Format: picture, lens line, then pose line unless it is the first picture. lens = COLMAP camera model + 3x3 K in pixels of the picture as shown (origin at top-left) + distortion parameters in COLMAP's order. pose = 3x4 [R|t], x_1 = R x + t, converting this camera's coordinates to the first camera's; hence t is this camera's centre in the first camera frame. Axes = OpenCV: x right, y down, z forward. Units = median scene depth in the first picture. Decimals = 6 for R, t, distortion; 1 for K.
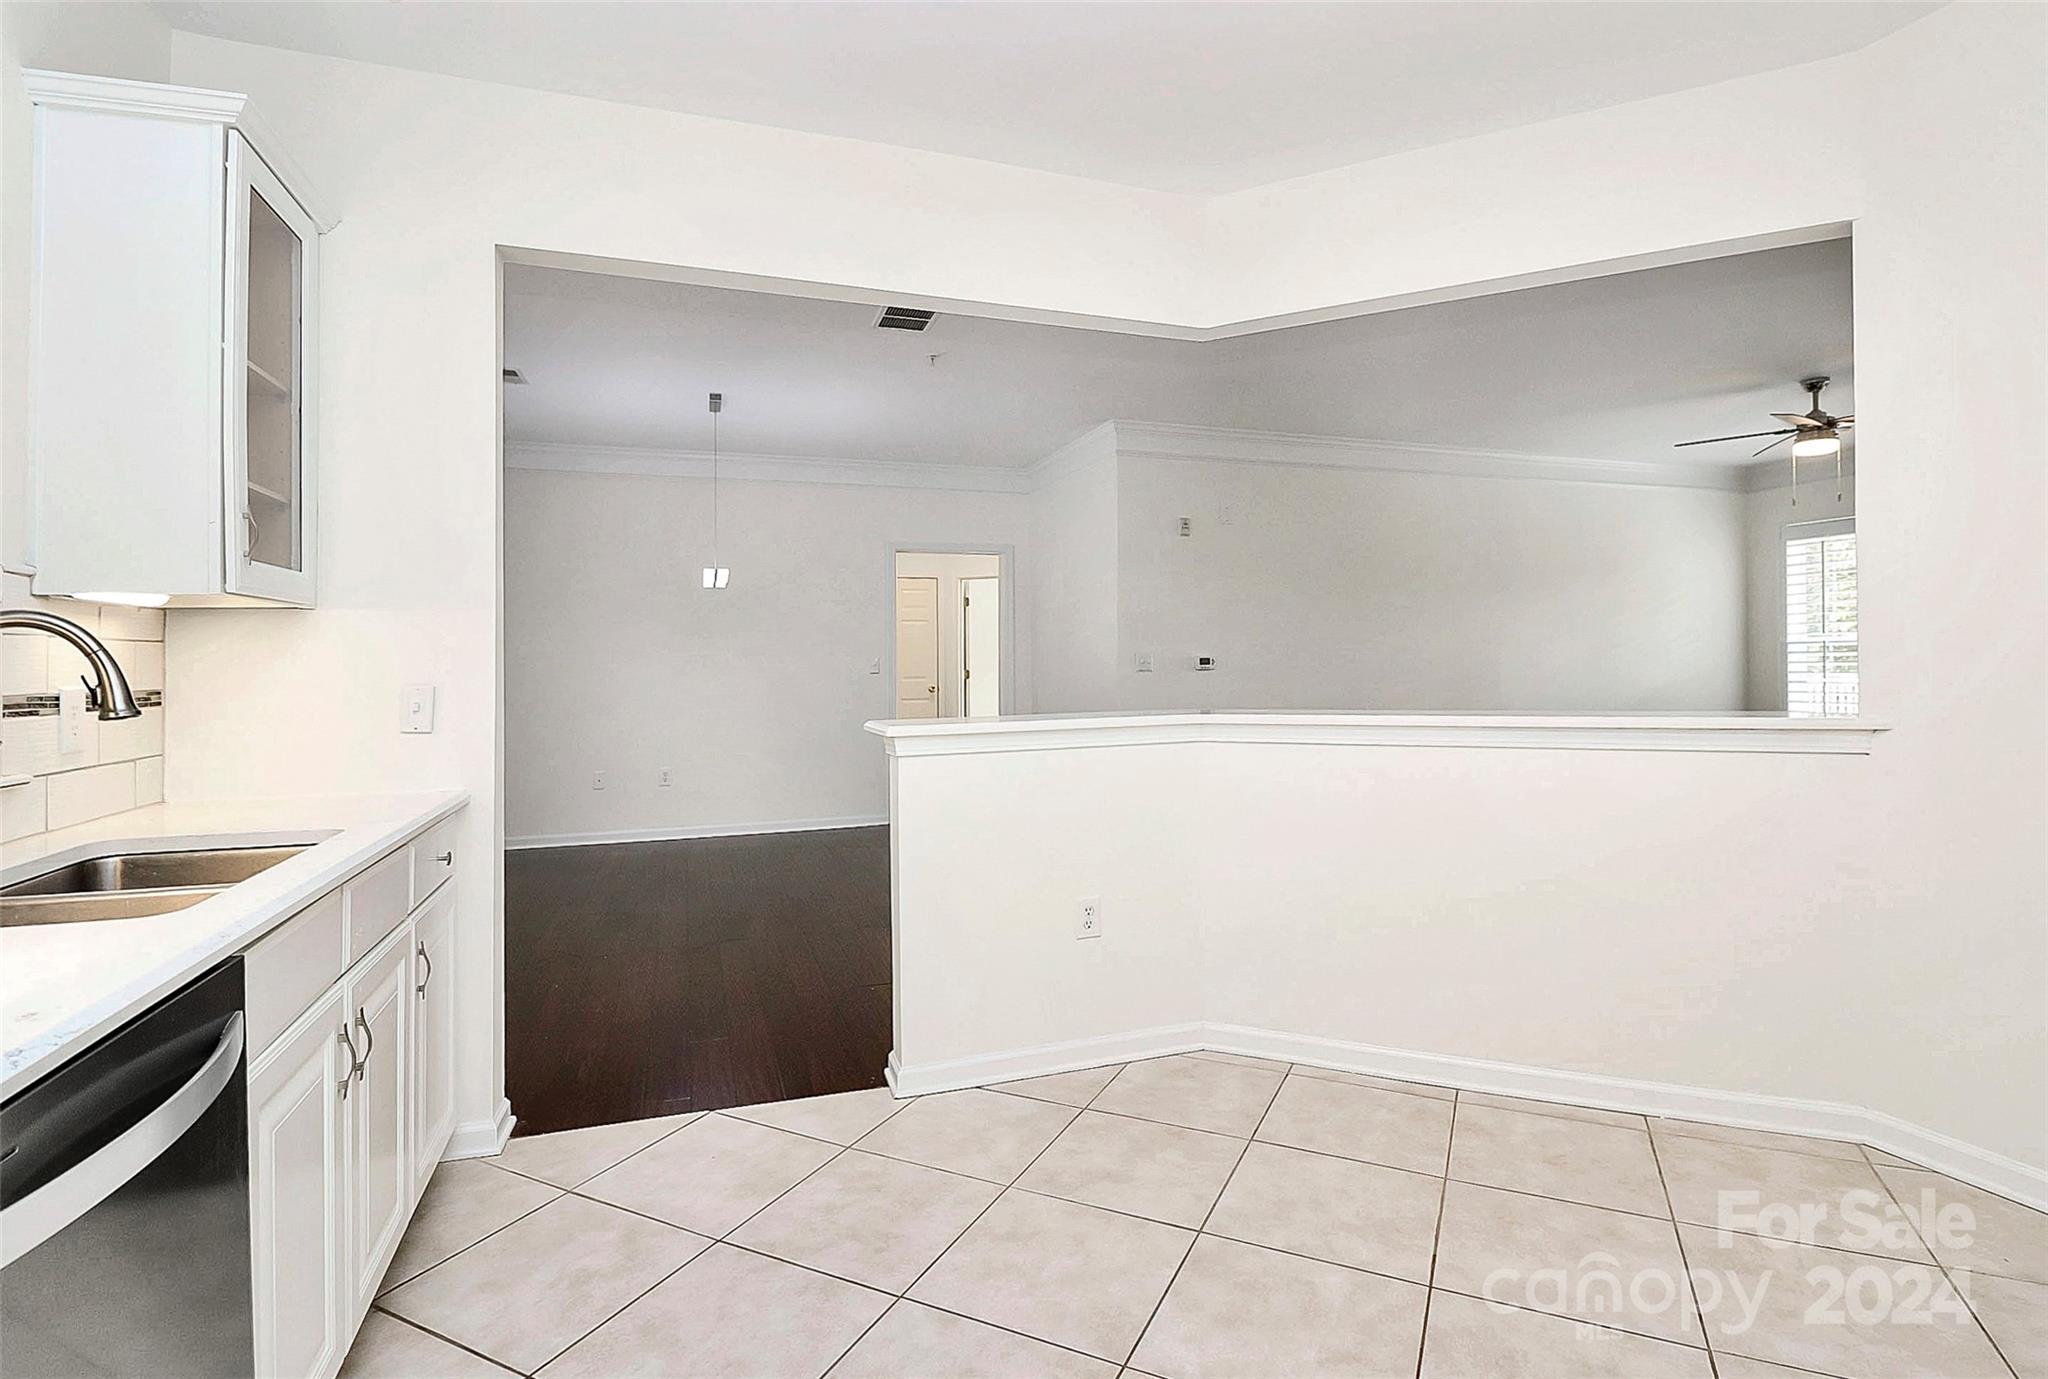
lens RADIAL K [[1000.8, 0, 1029.1], [0, 1000.8, 635.3], [0, 0, 1]] dist [0.000076, -0.000145]
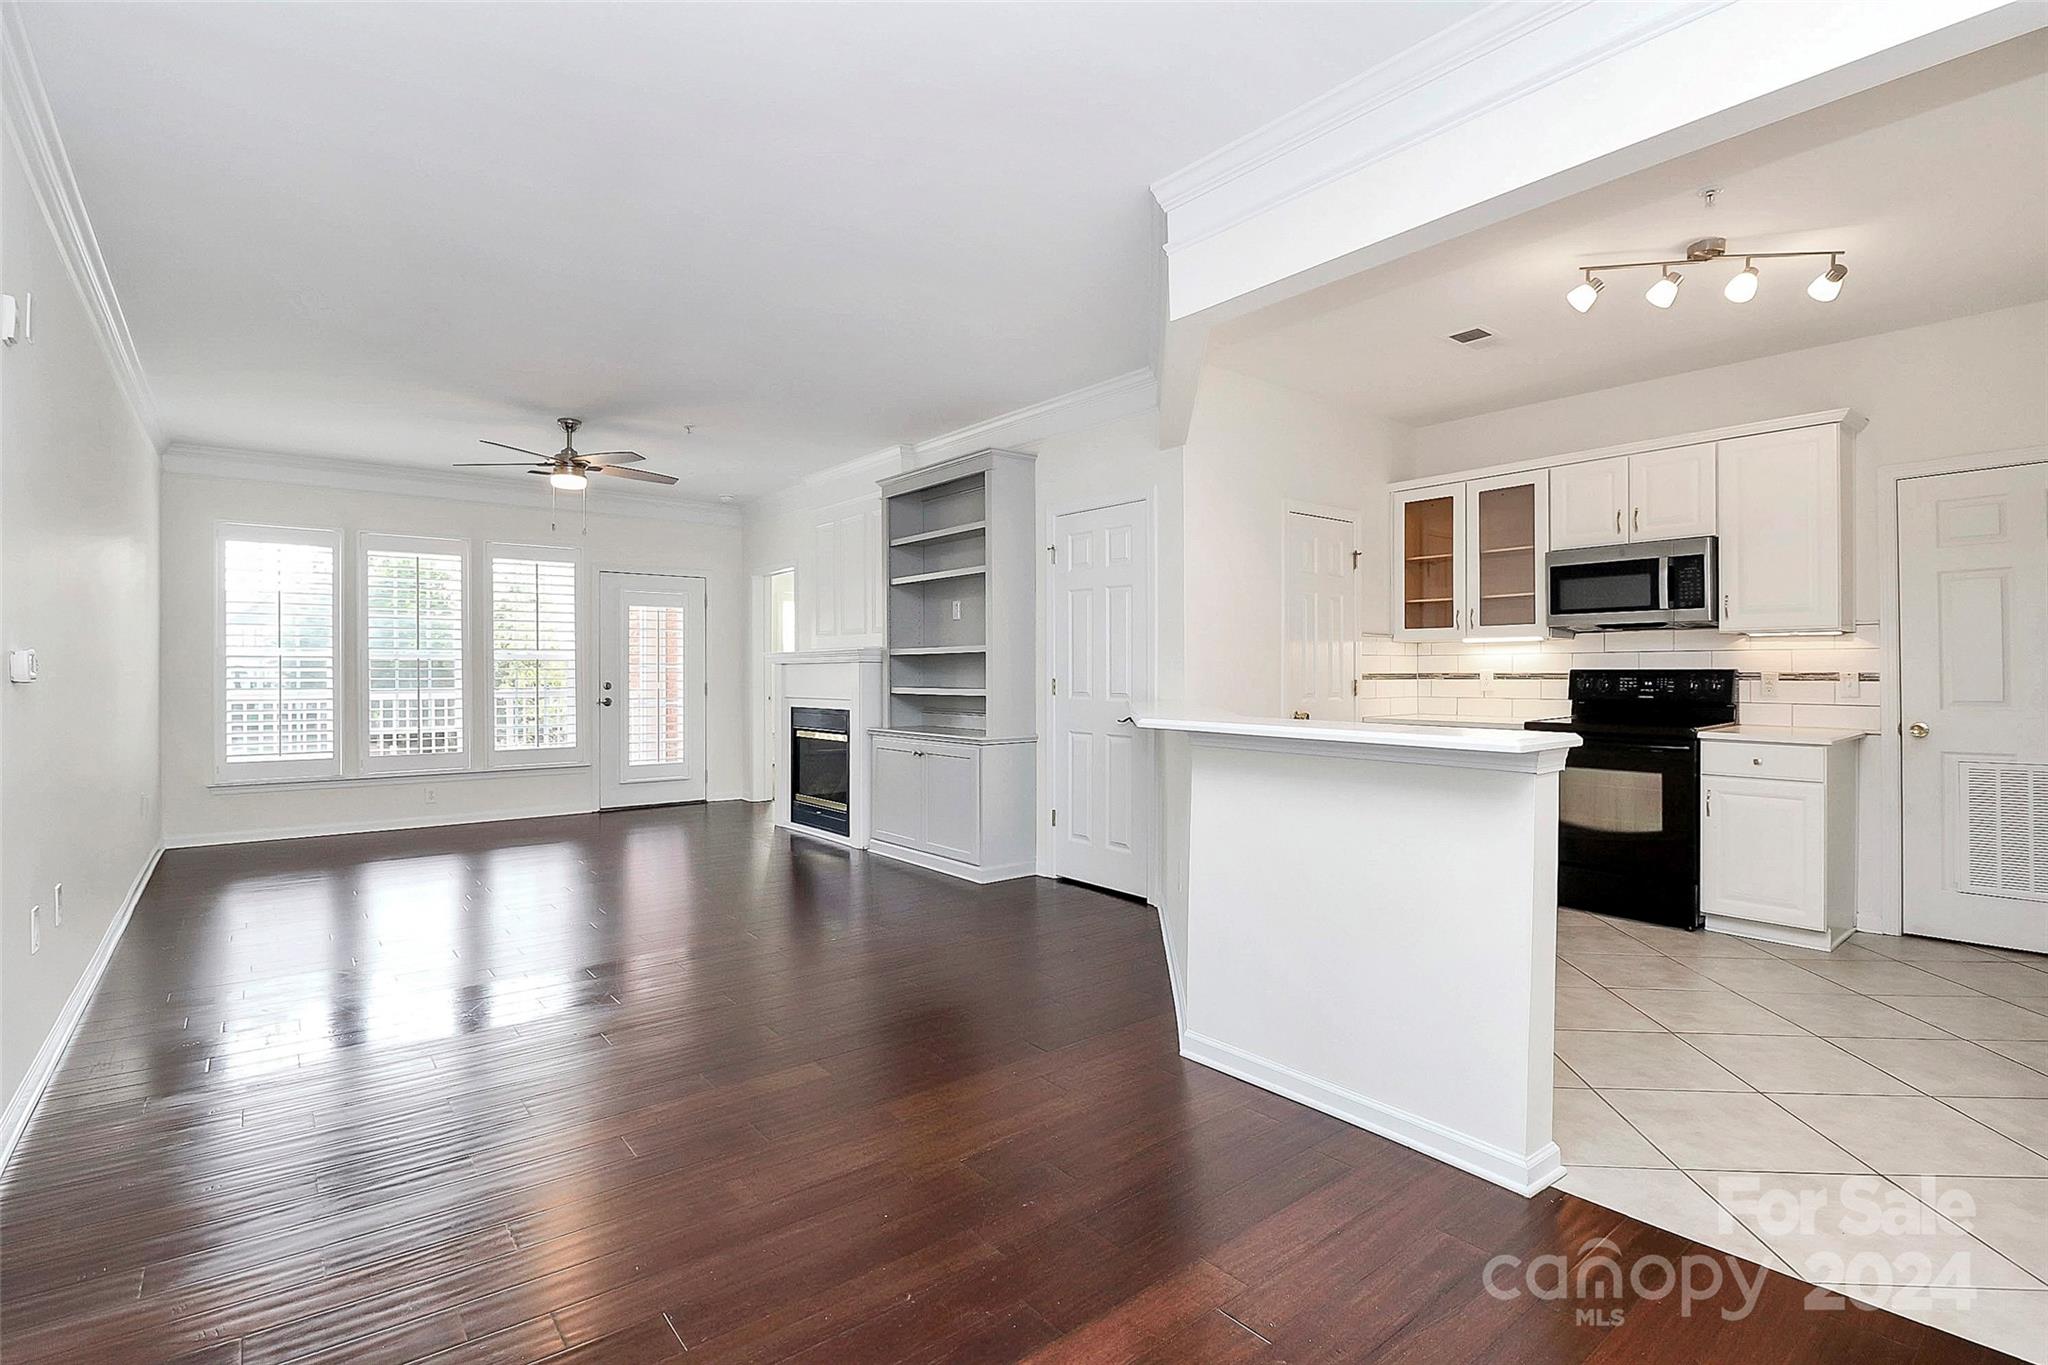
lens RADIAL K [[967.4, 0, 1027.3], [0, 967.4, 670.9], [0, 0, 1]] dist [0.002333, -0.013335]
pose [[-0.331261, 0.011872, 0.943465, -0.868388], [-0.020589, 0.999592, -0.019807, 0.072555], [-0.943315, -0.025986, -0.330881, 1.954904]]
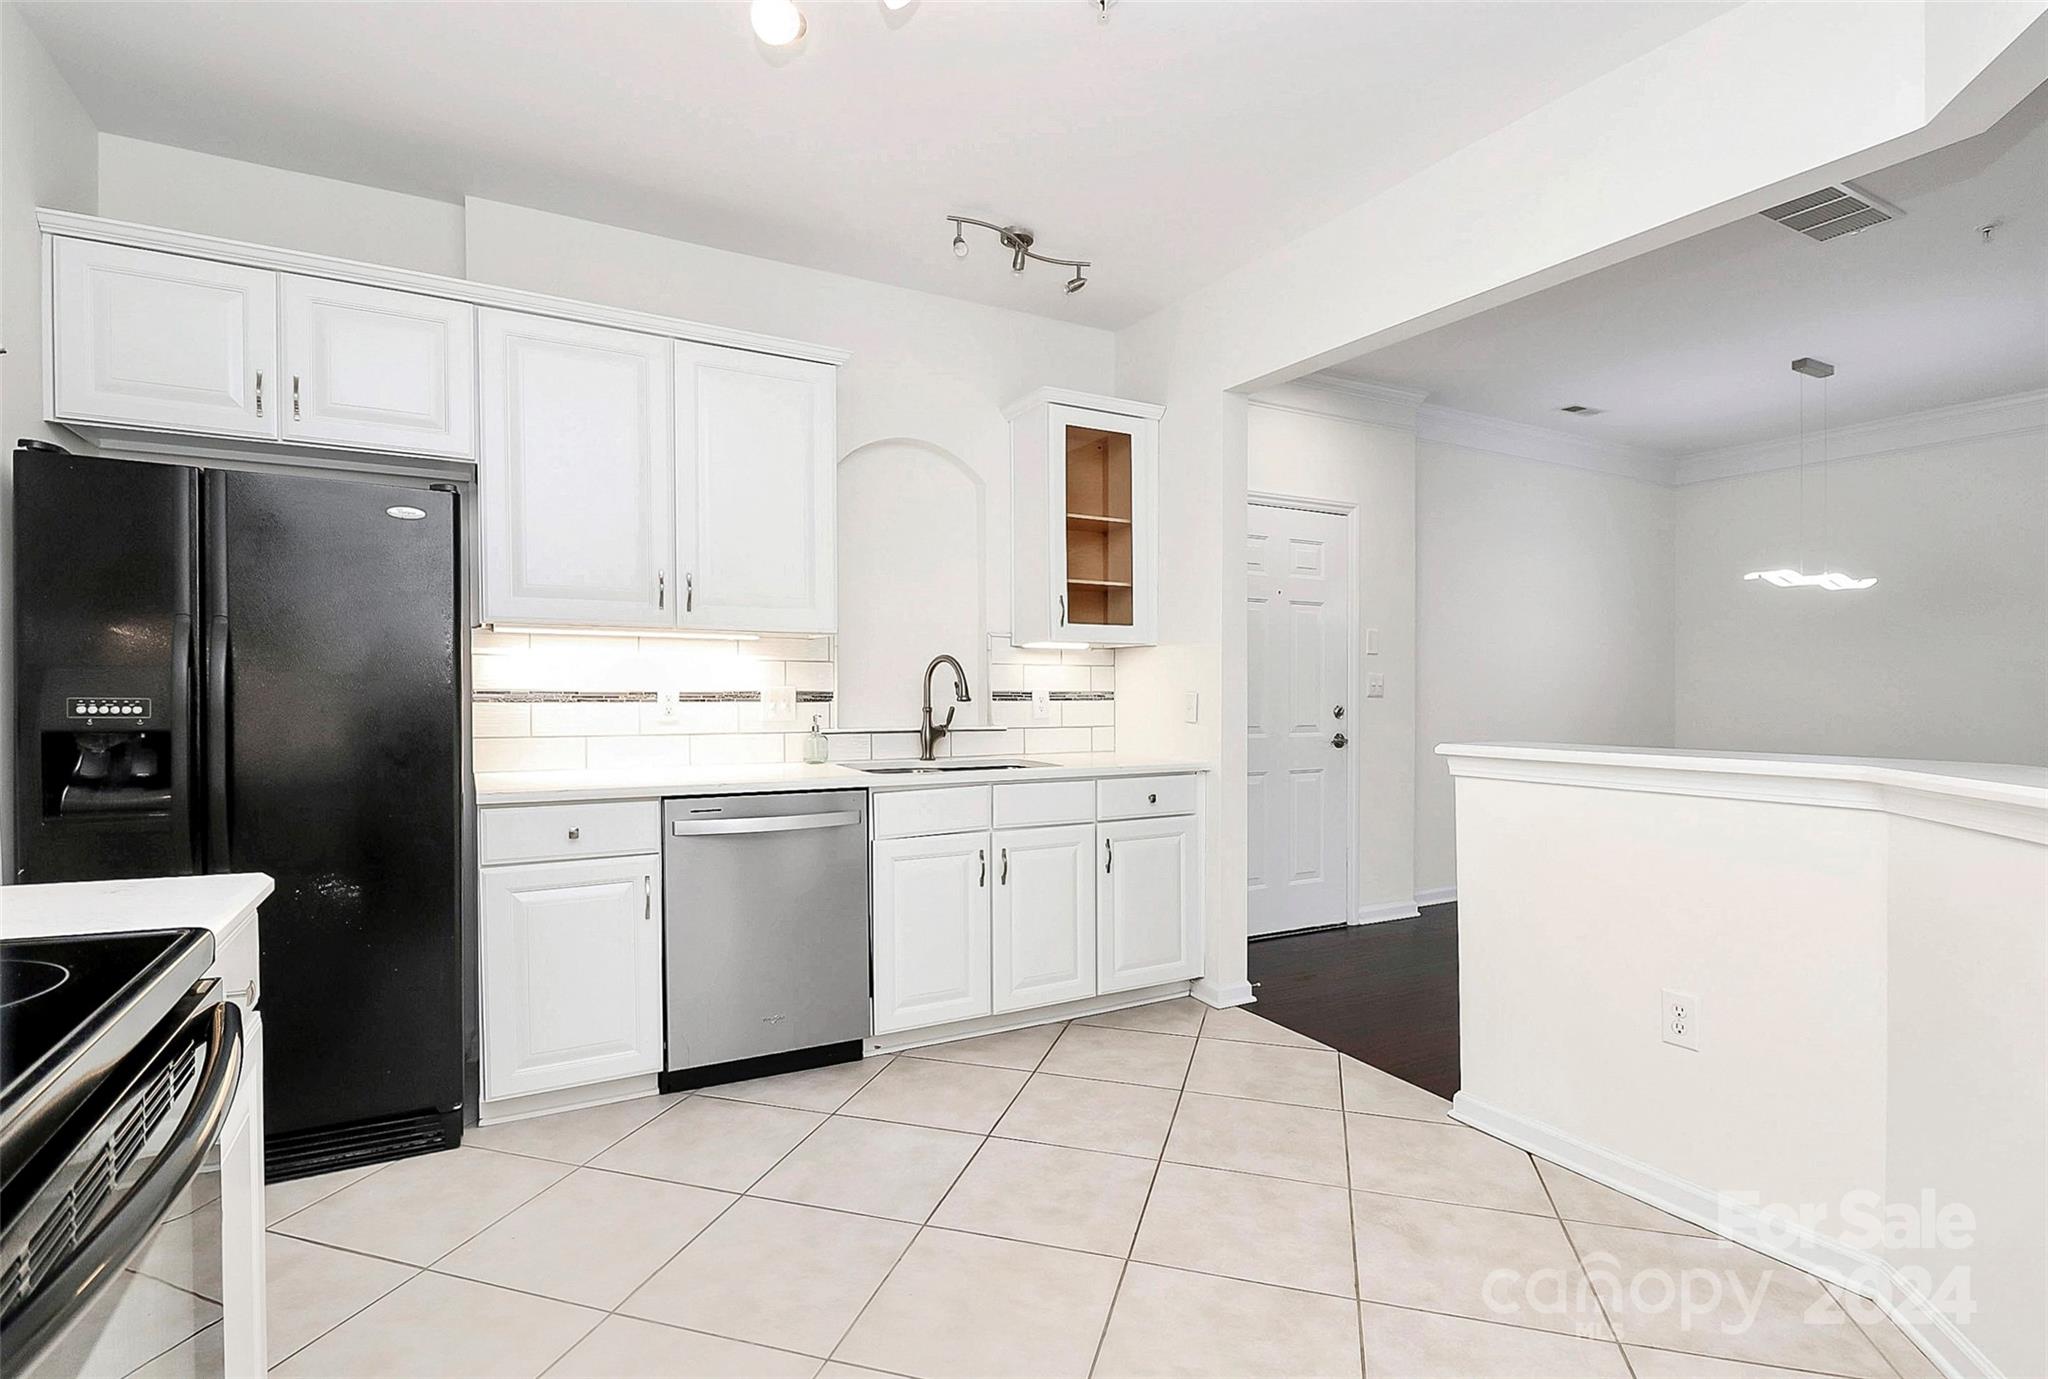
lens RADIAL K [[985.1, 0, 1024.0], [0, 985.1, 689.5], [0, 0, 1]] dist [-0.004262, -0.000787]
pose [[0.167794, 0.011456, -0.985756, 0.868833], [0.017416, 0.999742, 0.014583, 0.017446], [0.985668, -0.019615, 0.167551, 0.487136]]
